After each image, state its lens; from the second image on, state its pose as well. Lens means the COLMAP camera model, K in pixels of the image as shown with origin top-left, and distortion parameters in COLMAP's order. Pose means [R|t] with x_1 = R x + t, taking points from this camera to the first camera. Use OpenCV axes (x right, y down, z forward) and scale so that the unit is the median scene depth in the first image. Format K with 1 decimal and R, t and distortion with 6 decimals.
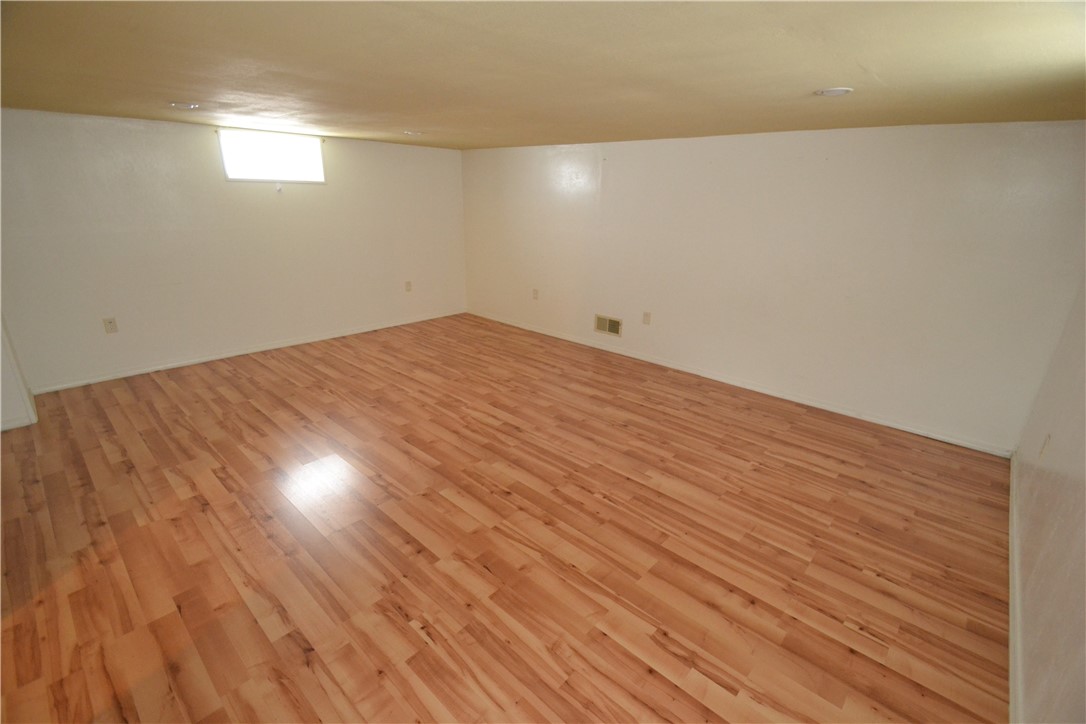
lens RADIAL K [[484.8, 0, 545.8], [0, 484.8, 357.6], [0, 0, 1]] dist [0.004460, -0.009644]
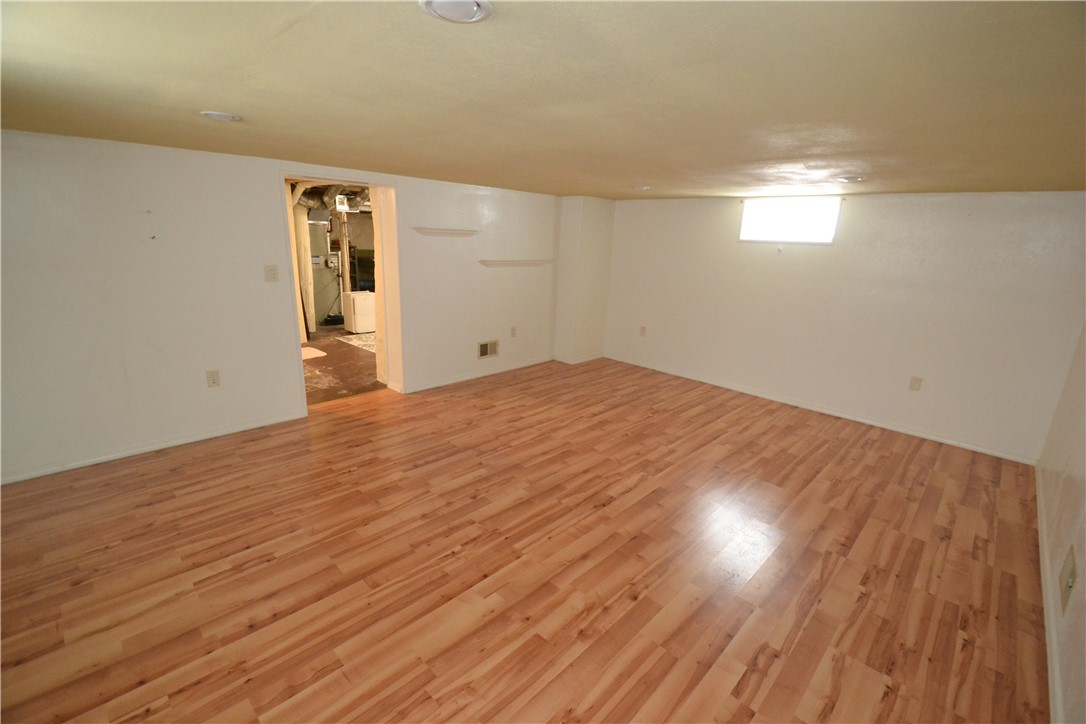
lens RADIAL K [[484.8, 0, 552.8], [0, 484.8, 360.2], [0, 0, 1]] dist [0.004460, -0.009644]
pose [[-0.020023, 0.223104, -0.974589, 0.807102], [-0.359468, 0.907994, 0.215244, -0.270370], [0.932943, 0.354643, 0.062018, 0.849568]]
